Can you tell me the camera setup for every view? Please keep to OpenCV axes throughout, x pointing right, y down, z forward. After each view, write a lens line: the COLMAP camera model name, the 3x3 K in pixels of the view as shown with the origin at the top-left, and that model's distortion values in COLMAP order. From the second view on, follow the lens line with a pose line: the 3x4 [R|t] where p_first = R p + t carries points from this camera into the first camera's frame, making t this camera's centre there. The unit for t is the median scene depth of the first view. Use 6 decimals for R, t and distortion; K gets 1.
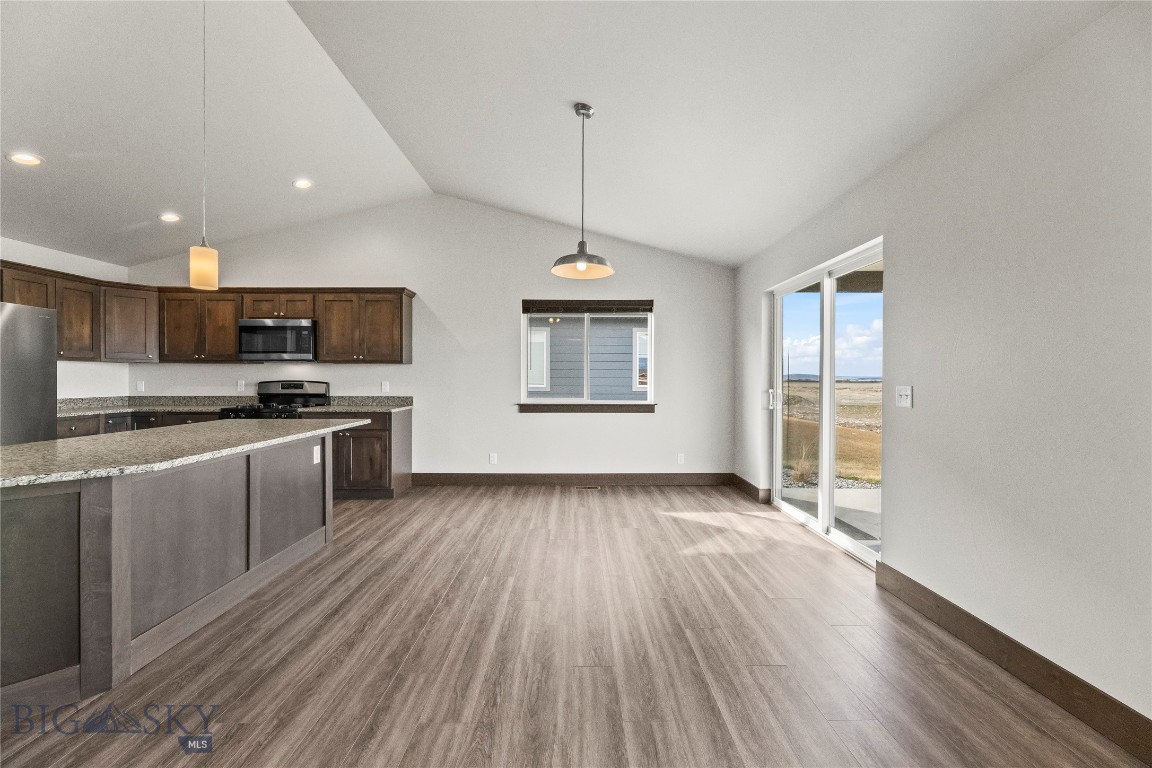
lens RADIAL K [[472.3, 0, 582.5], [0, 472.3, 381.4], [0, 0, 1]] dist [-0.004811, 0.001252]
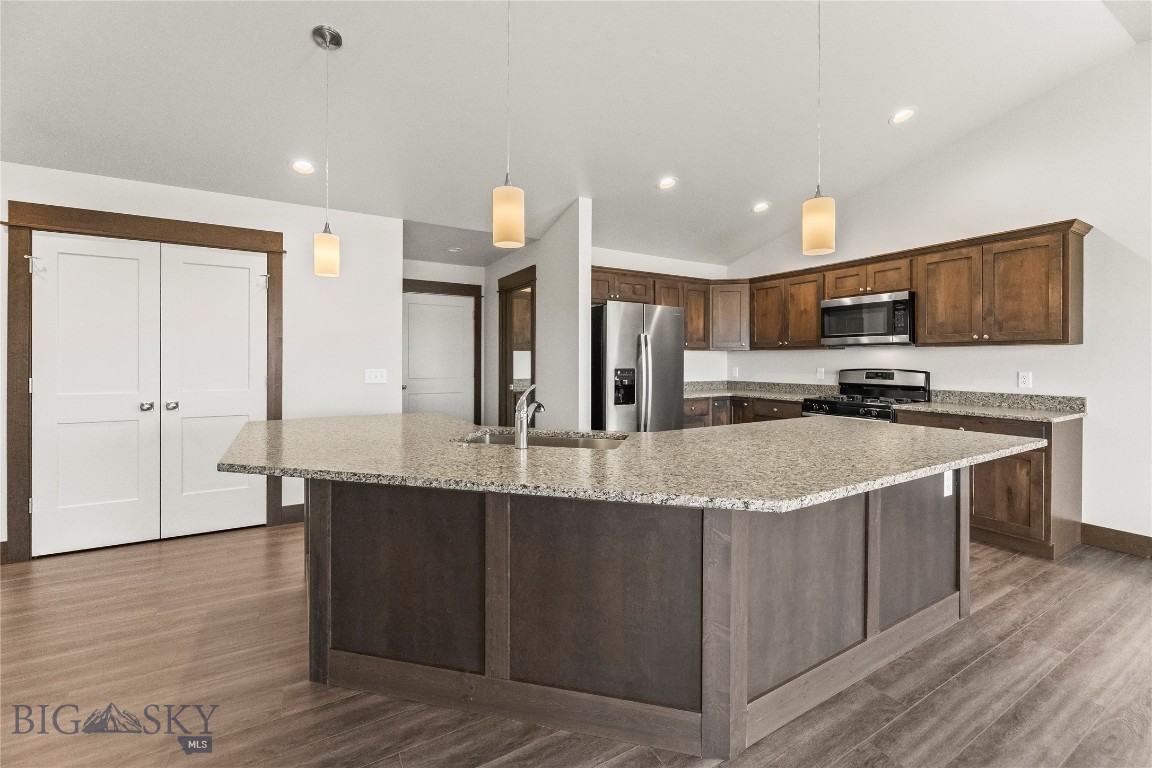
lens RADIAL K [[472.3, 0, 581.0], [0, 472.3, 362.8], [0, 0, 1]] dist [-0.004811, 0.001252]
pose [[0.494528, 0.002643, -0.869158, -0.164075], [-0.005878, 0.999983, -0.000304, -0.009011], [0.869142, 0.005259, 0.494535, 0.144898]]
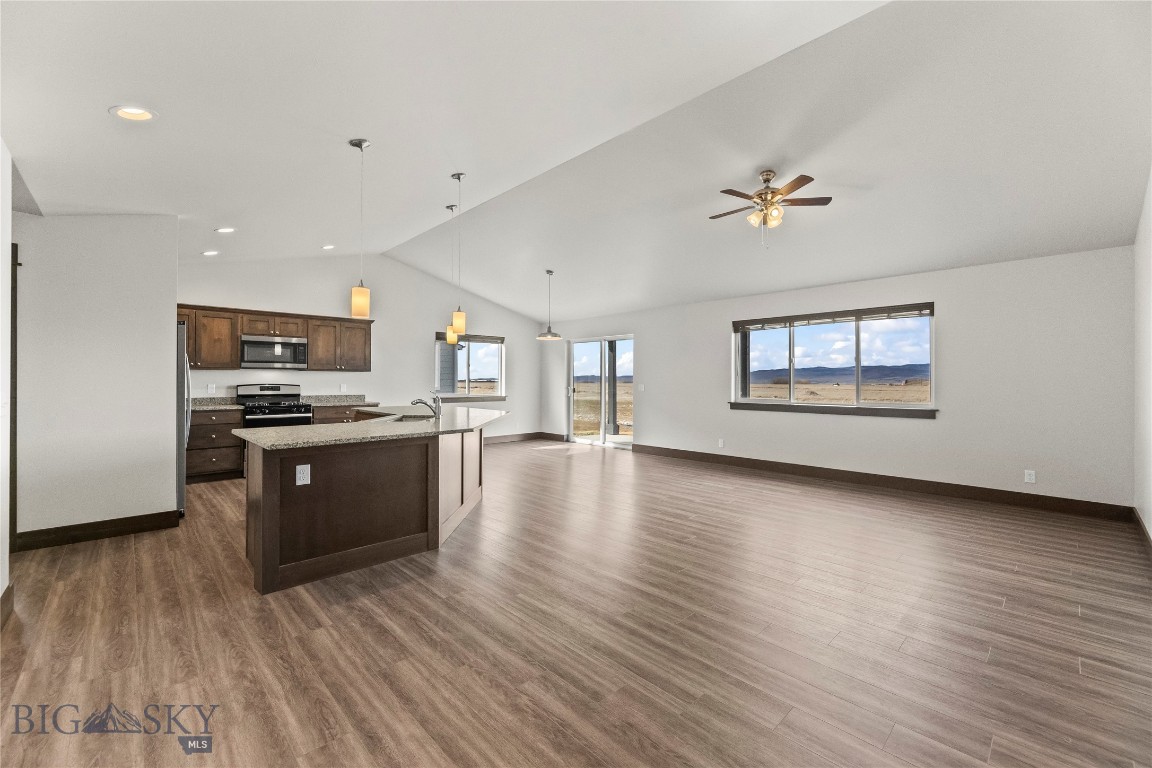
lens RADIAL K [[472.3, 0, 587.3], [0, 472.3, 379.4], [0, 0, 1]] dist [-0.004811, 0.001252]
pose [[0.718088, 0.001506, 0.695951, -0.930562], [0.001961, 0.999989, -0.004187, -0.007292], [-0.695950, 0.004371, 0.718077, -0.528767]]
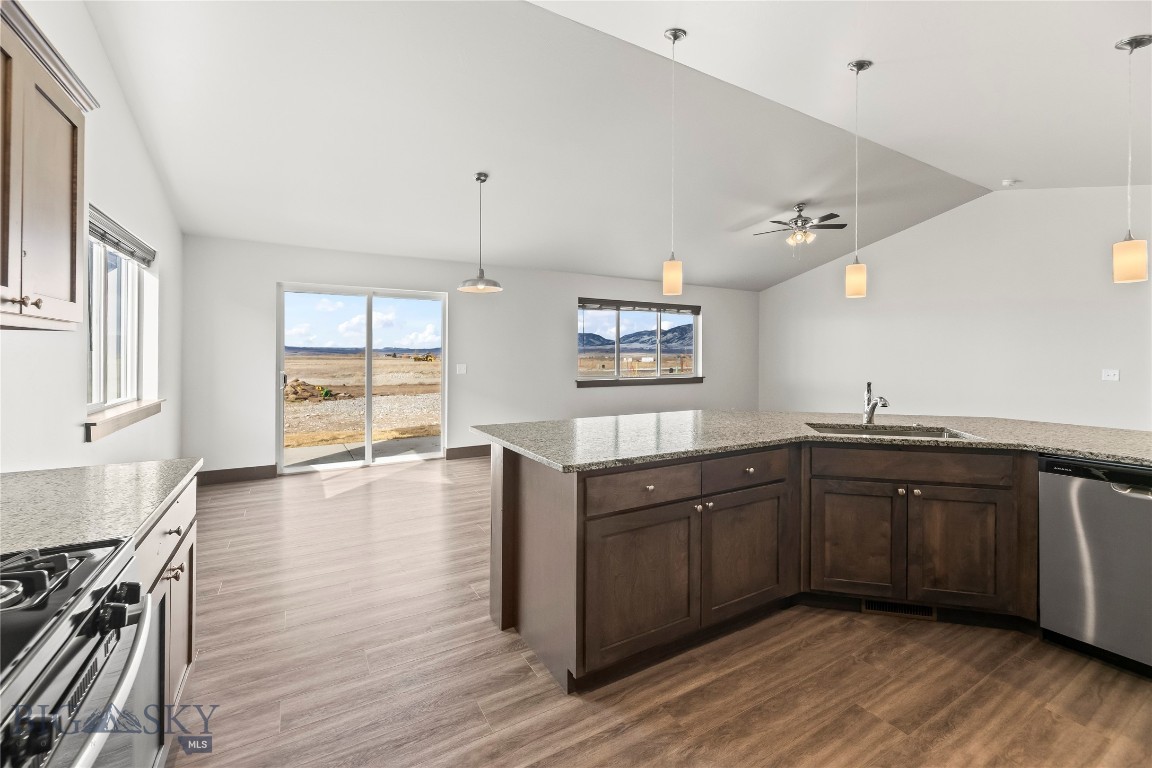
lens RADIAL K [[472.3, 0, 577.8], [0, 472.3, 355.9], [0, 0, 1]] dist [-0.004811, 0.001252]
pose [[-0.497128, -0.002453, 0.867674, -0.828917], [0.001874, 0.999991, 0.003901, -0.020741], [-0.867675, 0.003565, -0.497119, 0.869164]]
